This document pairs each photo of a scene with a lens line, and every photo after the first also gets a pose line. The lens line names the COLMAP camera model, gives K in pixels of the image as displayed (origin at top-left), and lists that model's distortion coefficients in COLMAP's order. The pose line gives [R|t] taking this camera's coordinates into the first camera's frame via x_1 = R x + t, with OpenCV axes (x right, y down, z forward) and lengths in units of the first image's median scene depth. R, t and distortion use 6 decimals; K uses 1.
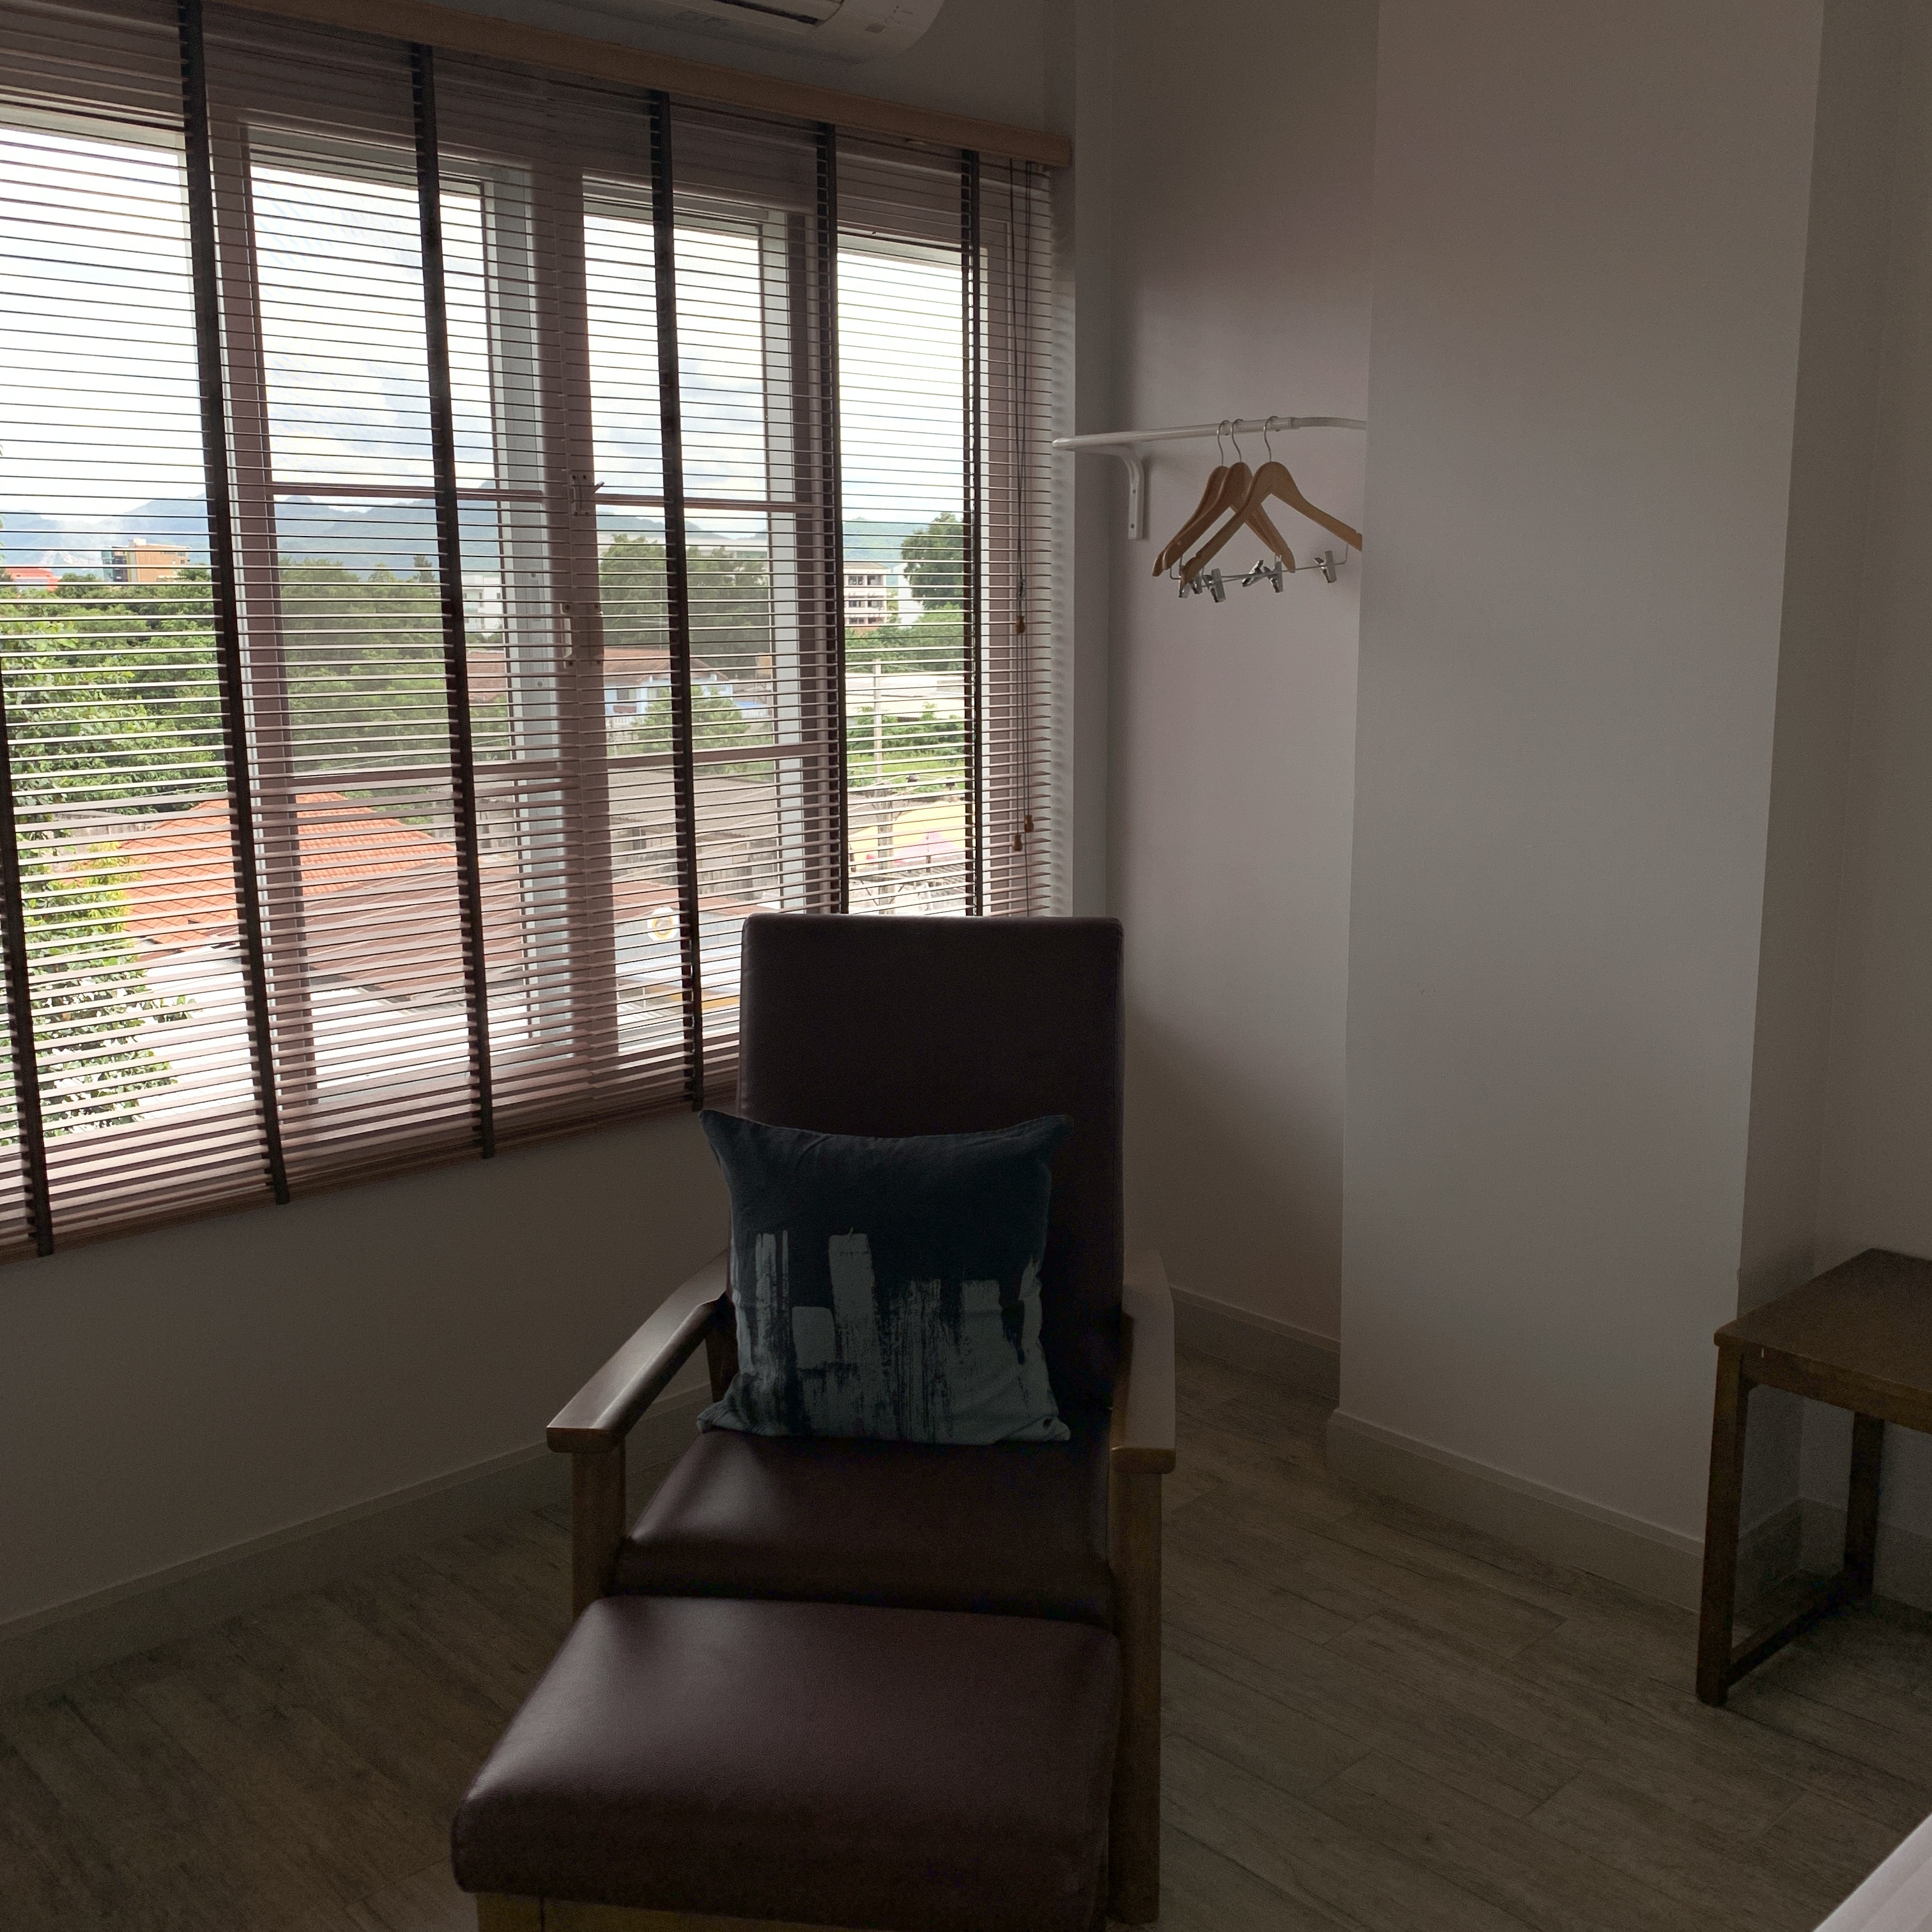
lens RADIAL K [[1999.1, 0, 966.0], [0, 1999.1, 966.0], [0, 0, 1]] dist [0.119366, -0.278500]
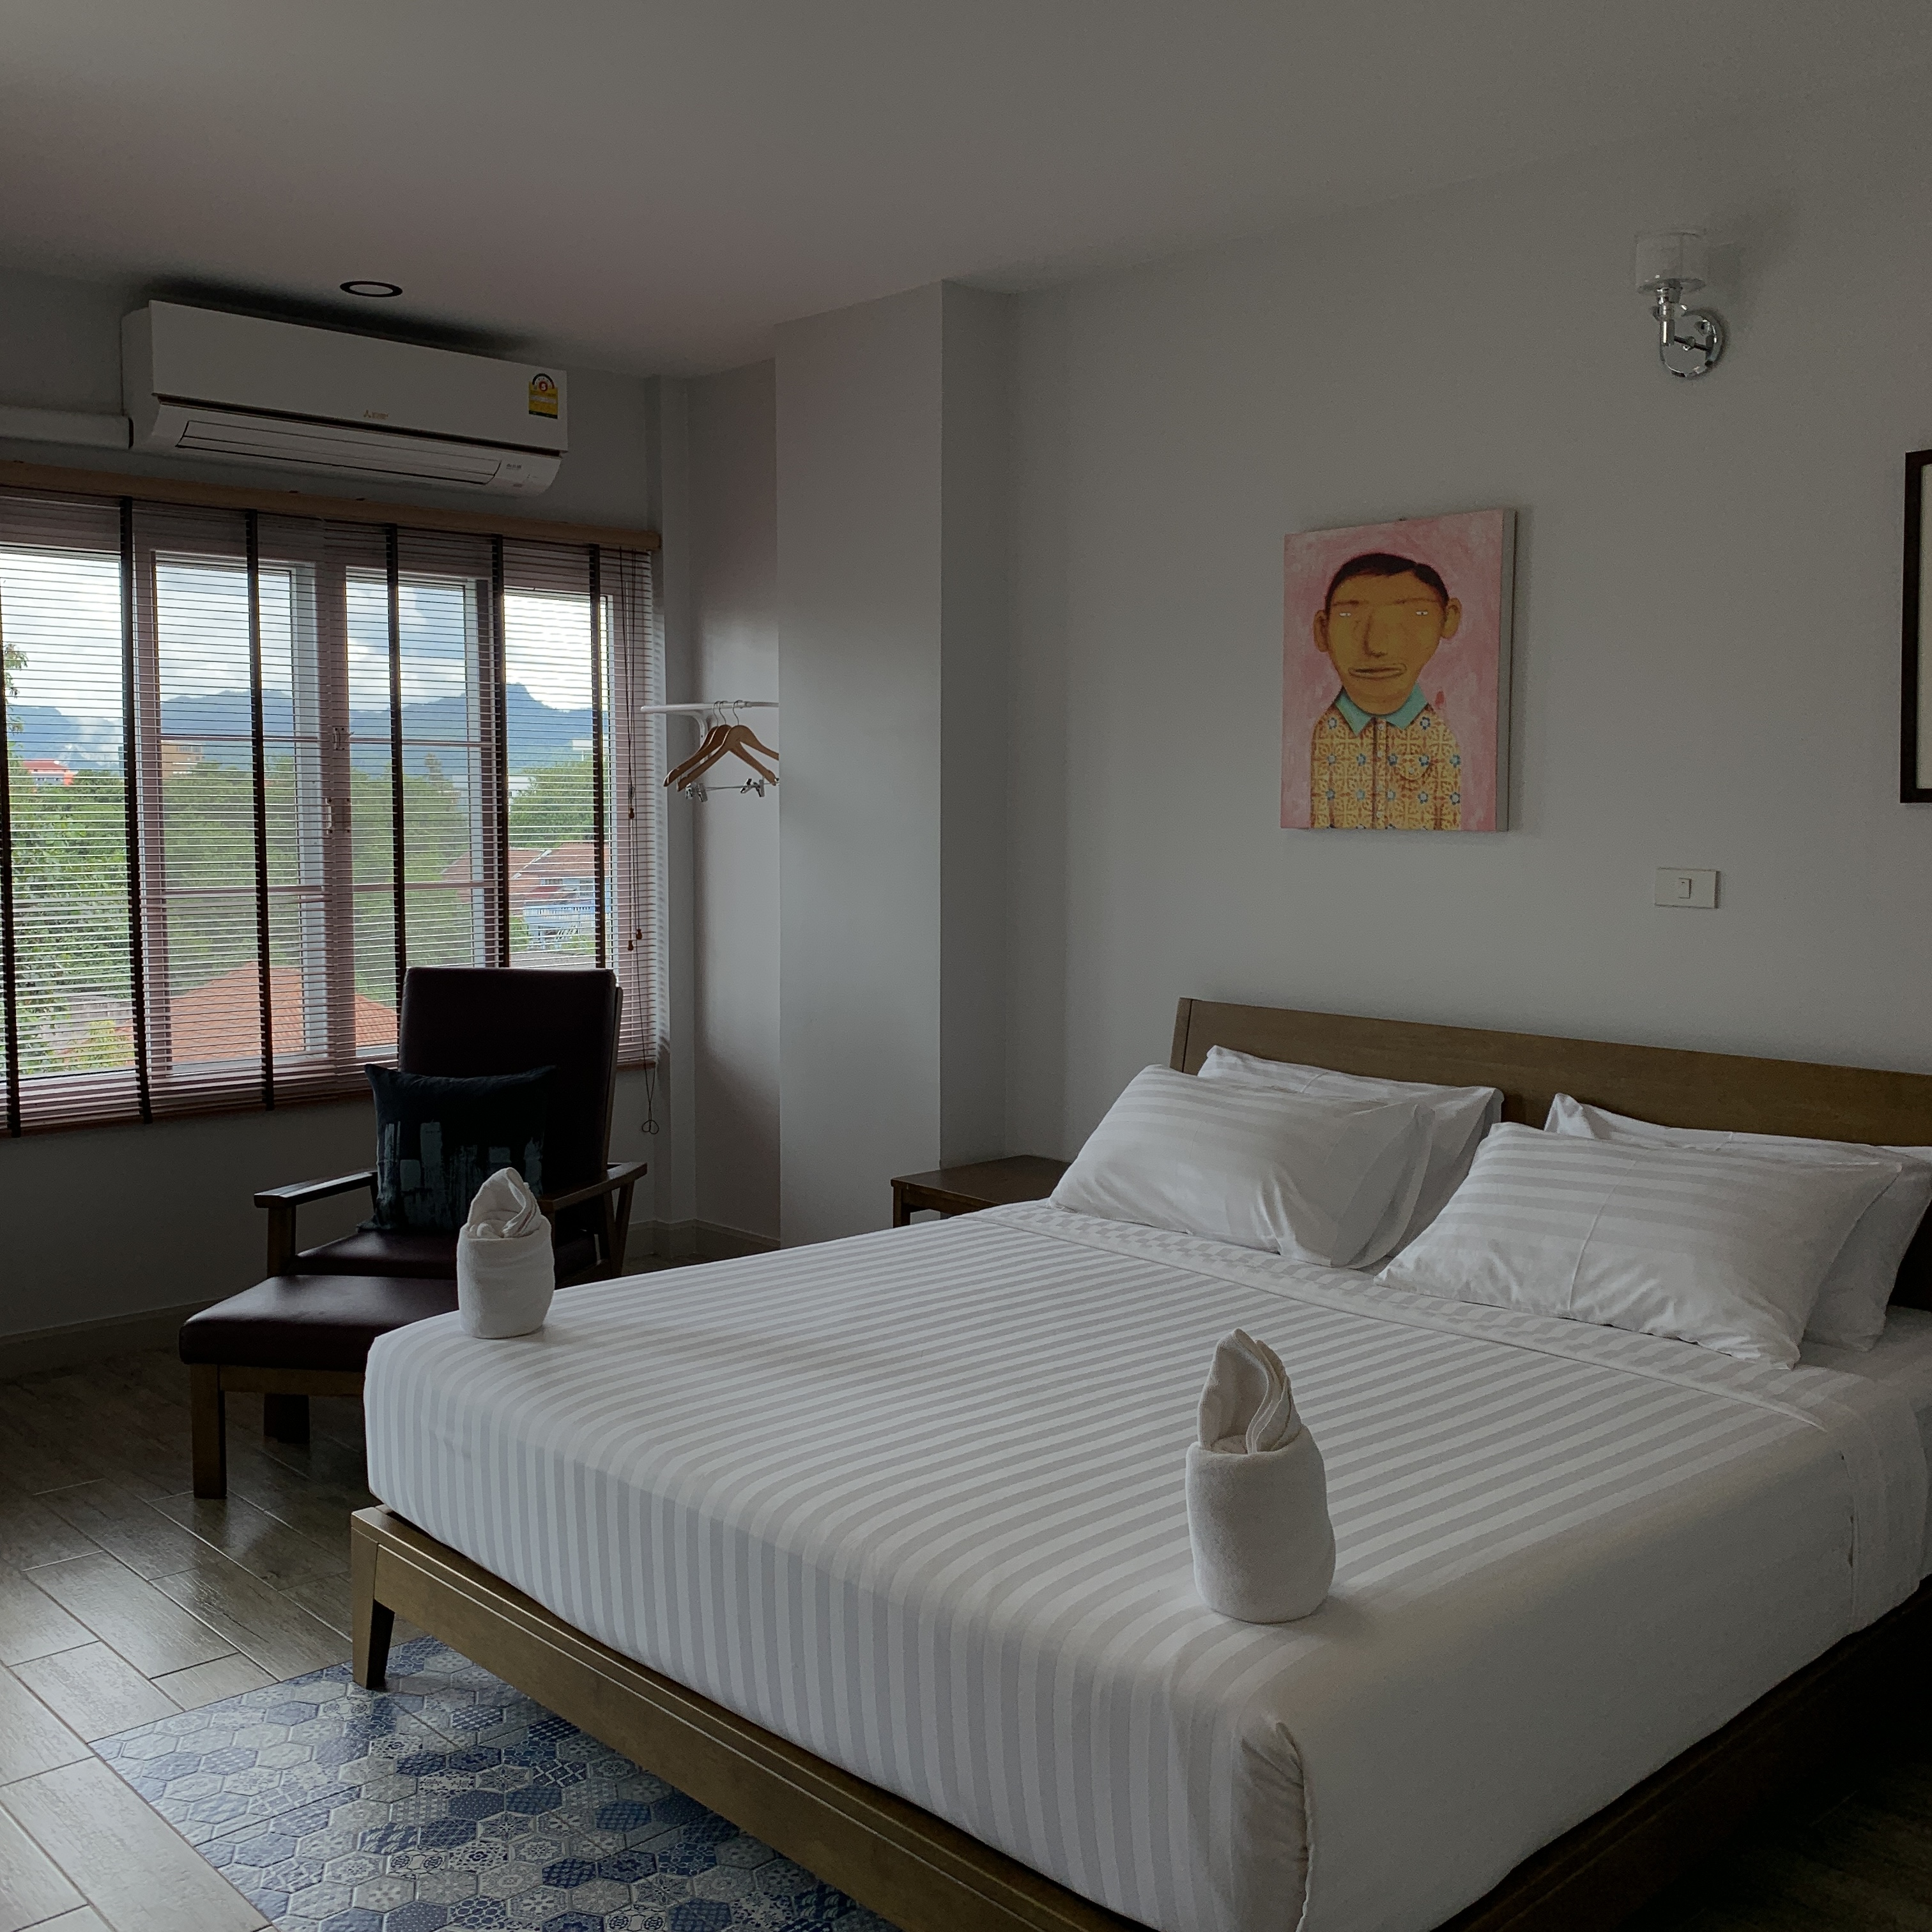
lens RADIAL K [[2002.5, 0, 961.7], [0, 2002.5, 959.9], [0, 0, 1]] dist [0.211046, -0.525939]
pose [[0.999842, 0.008368, -0.015684, 0.393935], [-0.009872, 0.995098, -0.098397, 0.135539], [0.014783, 0.098536, 0.995024, -0.778416]]
